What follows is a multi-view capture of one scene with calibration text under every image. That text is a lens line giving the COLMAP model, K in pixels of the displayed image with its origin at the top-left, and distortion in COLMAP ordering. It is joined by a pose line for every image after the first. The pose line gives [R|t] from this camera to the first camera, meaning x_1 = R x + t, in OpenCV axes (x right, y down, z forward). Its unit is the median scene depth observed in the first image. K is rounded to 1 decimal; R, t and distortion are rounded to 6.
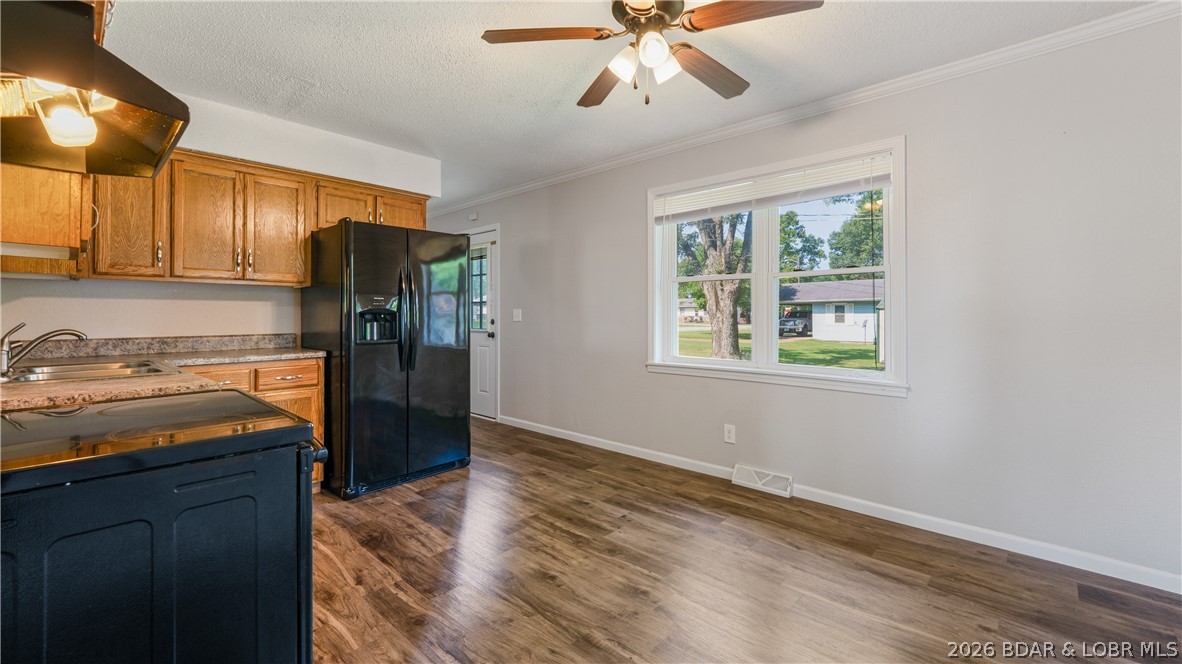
lens RADIAL K [[493.8, 0, 582.0], [0, 493.8, 314.8], [0, 0, 1]] dist [0.009400, 0.000510]
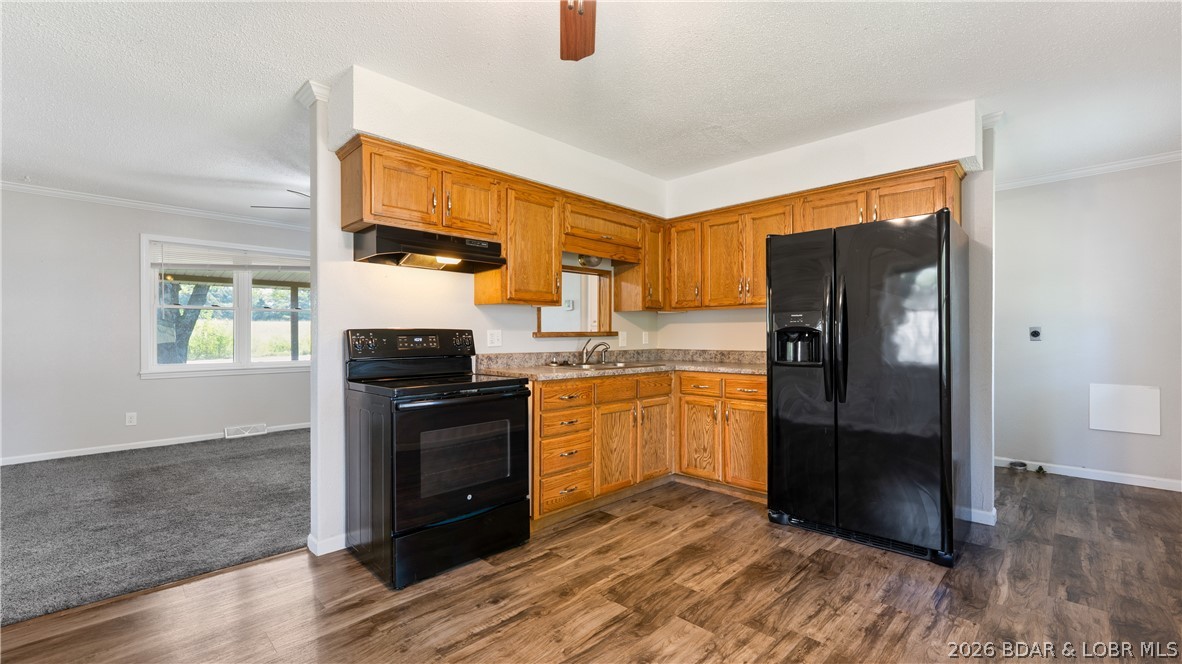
lens RADIAL K [[493.8, 0, 592.2], [0, 493.8, 337.3], [0, 0, 1]] dist [0.009400, 0.000510]
pose [[-0.019910, 0.004512, -0.999792, 0.543381], [0.003921, 0.999982, 0.004435, 0.001498], [0.999794, -0.003832, -0.019927, 0.699706]]
